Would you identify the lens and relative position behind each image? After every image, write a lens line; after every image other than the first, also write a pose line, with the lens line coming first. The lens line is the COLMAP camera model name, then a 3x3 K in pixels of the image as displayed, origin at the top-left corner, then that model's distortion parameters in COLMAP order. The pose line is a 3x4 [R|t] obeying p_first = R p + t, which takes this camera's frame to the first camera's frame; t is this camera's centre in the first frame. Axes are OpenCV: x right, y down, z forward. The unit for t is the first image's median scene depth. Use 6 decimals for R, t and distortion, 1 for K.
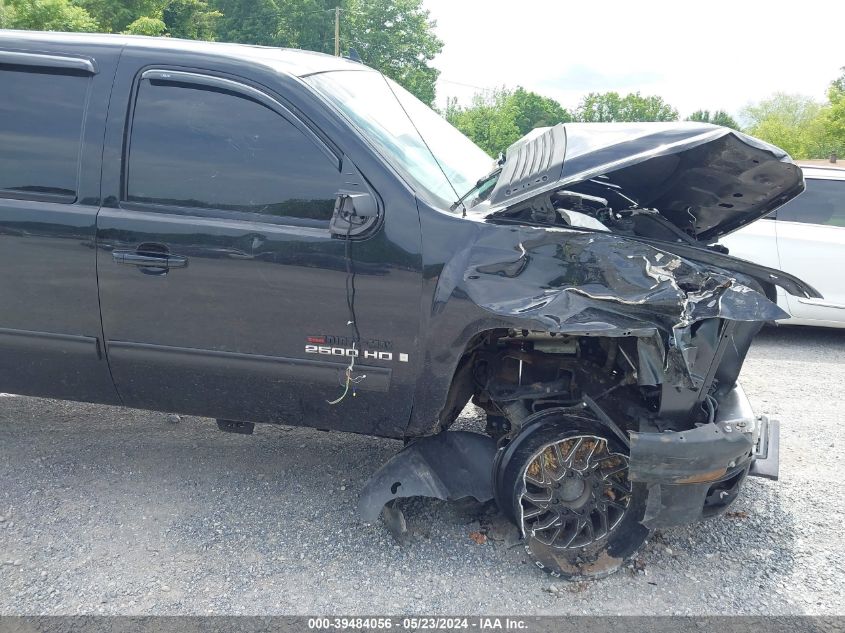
lens RADIAL K [[677.4, 0, 414.6], [0, 677.4, 312.4], [0, 0, 1]] dist [0.026919, -0.009785]
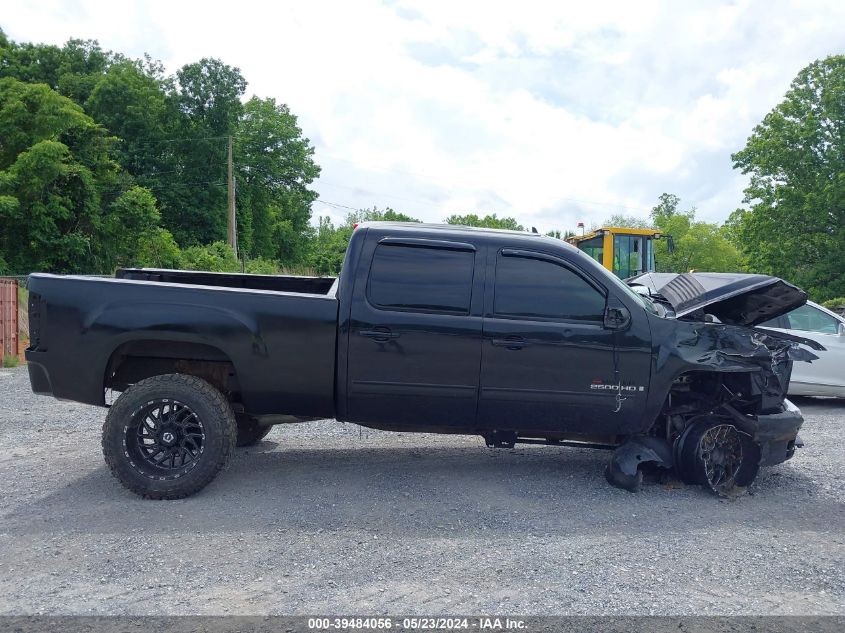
lens RADIAL K [[677.4, 0, 430.0], [0, 677.4, 316.9], [0, 0, 1]] dist [0.026919, -0.009785]
pose [[0.977830, -0.016656, 0.208735, -1.006964], [0.049753, 0.986766, -0.154328, 0.131823], [-0.203402, 0.161291, 0.965719, -0.820302]]
